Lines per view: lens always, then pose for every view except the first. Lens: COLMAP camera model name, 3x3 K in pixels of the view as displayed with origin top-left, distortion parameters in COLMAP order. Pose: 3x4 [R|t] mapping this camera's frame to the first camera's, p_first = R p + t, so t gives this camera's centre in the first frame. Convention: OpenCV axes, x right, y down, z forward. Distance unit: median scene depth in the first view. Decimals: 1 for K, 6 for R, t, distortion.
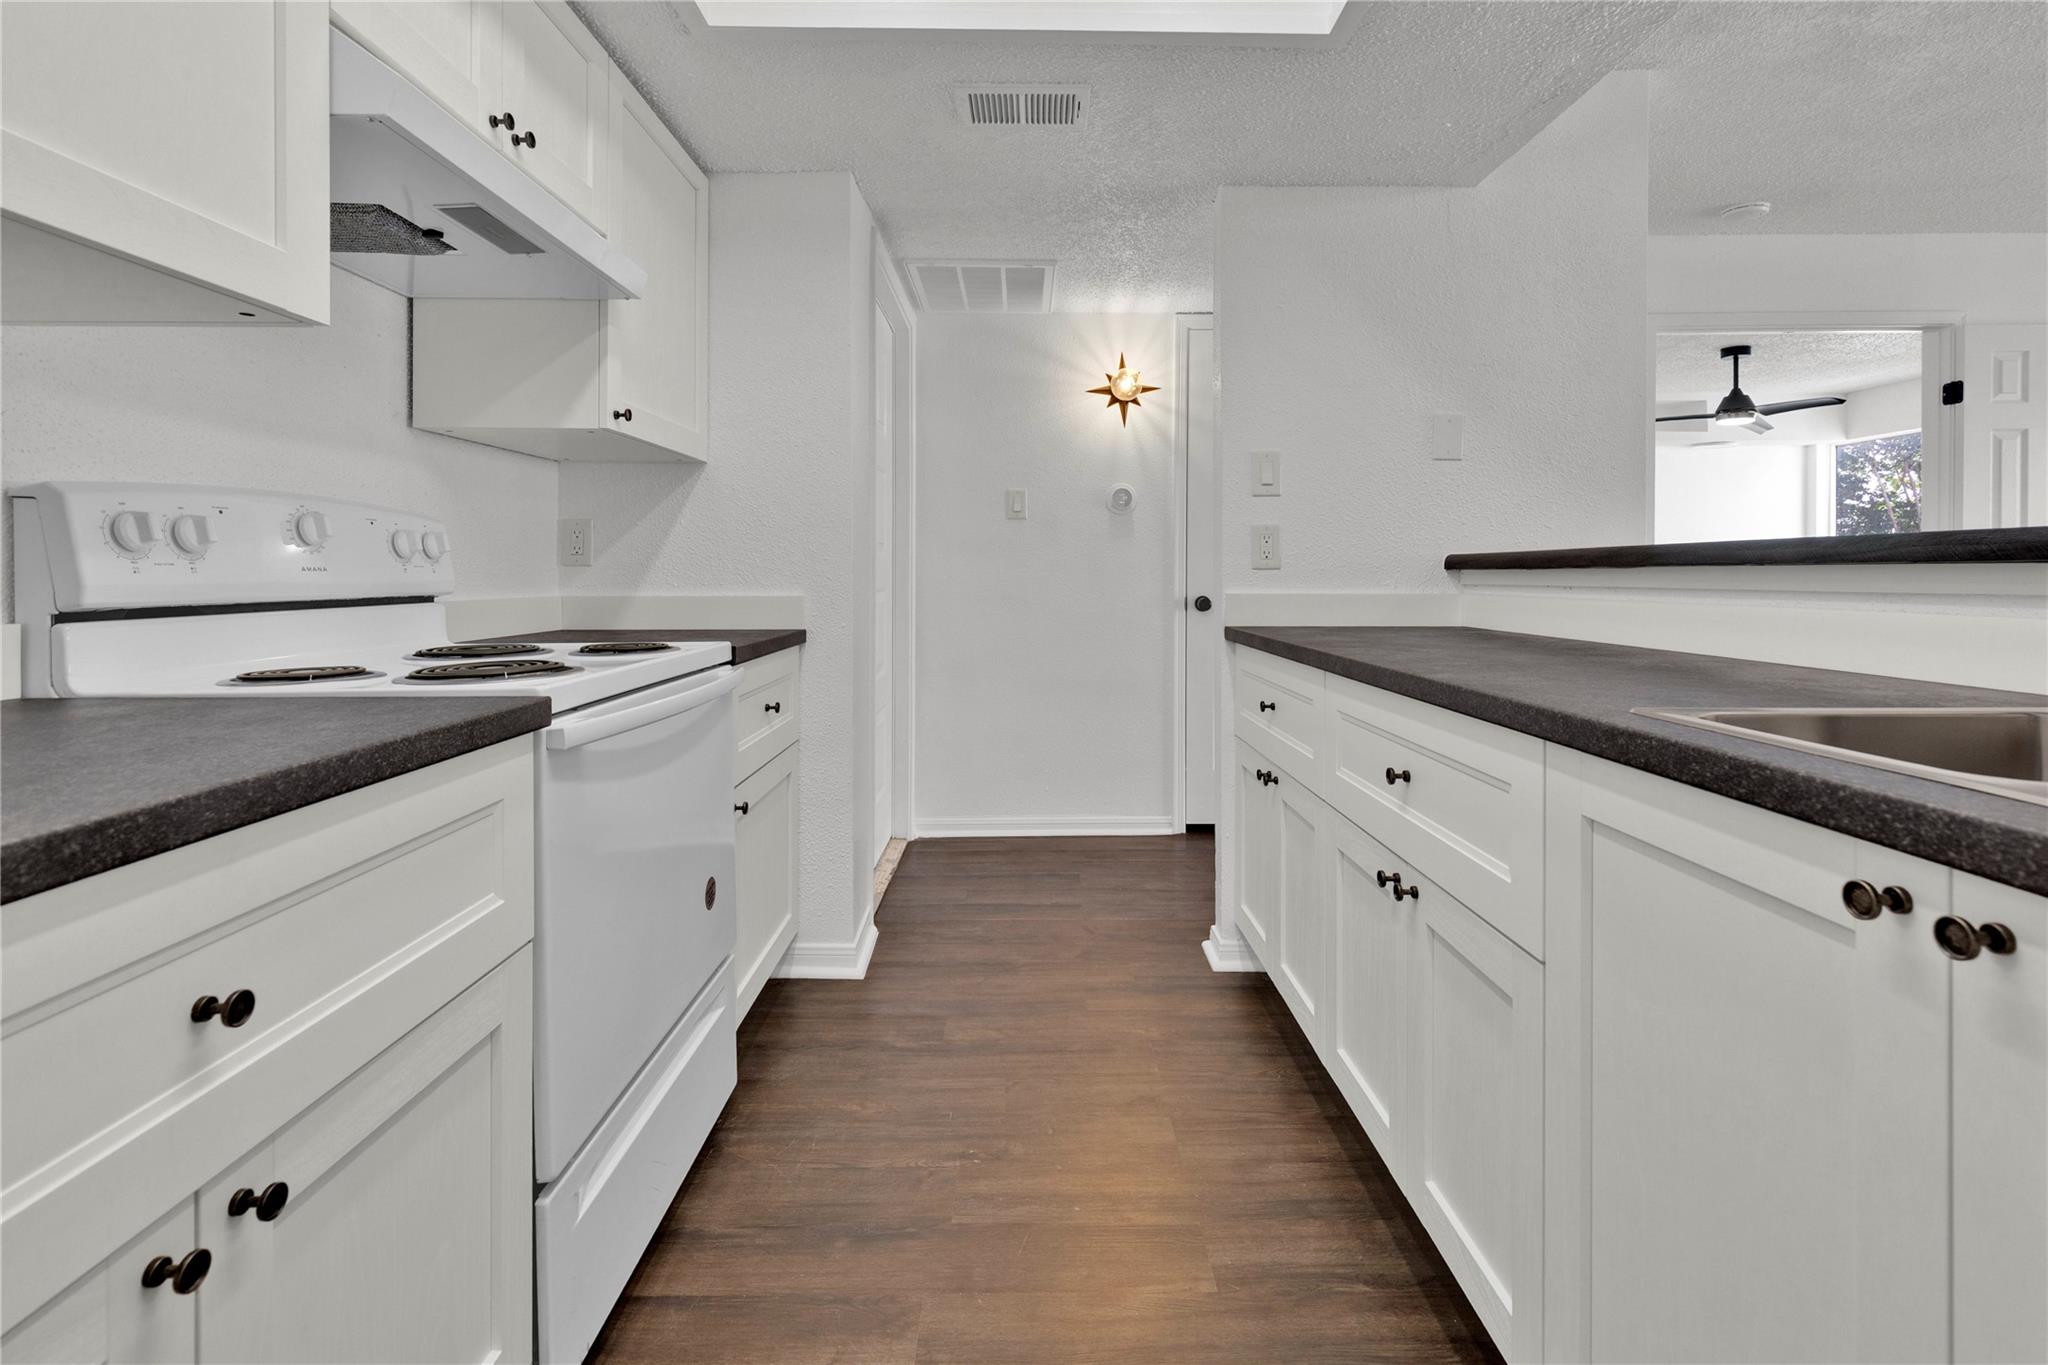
lens RADIAL K [[946.4, 0, 1025.7], [0, 946.4, 577.3], [0, 0, 1]] dist [0.000870, 0.000123]
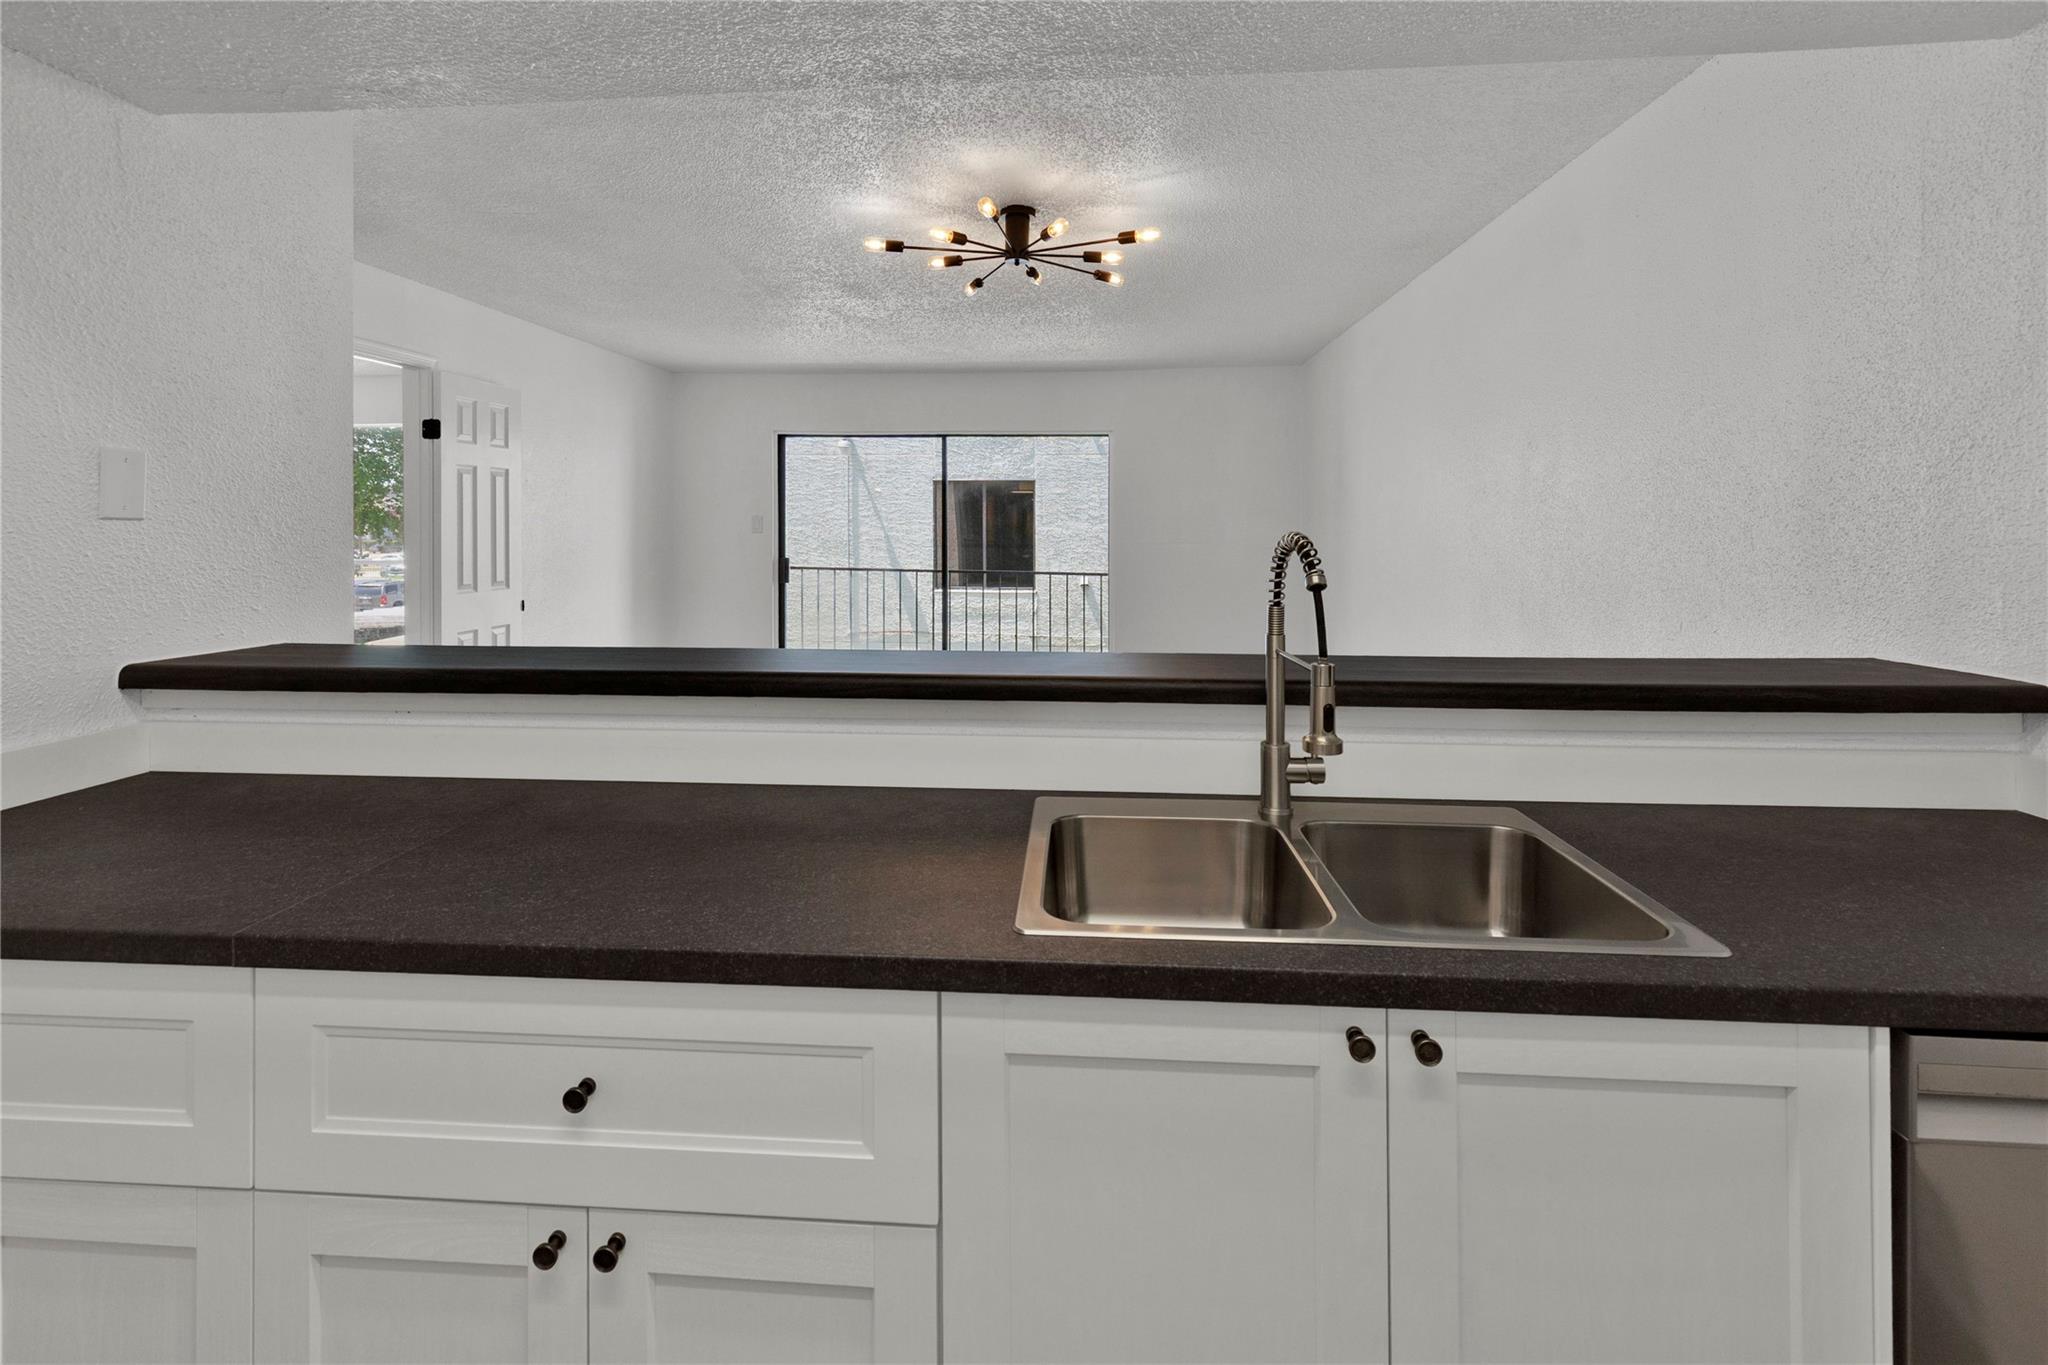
lens RADIAL K [[960.3, 0, 1021.2], [0, 960.3, 520.0], [0, 0, 1]] dist [0.001457, -0.000383]
pose [[0.082725, 0.009663, 0.996526, -0.204588], [0.004762, 0.999938, -0.010091, -0.143617], [-0.996561, 0.005580, 0.082674, 0.415152]]
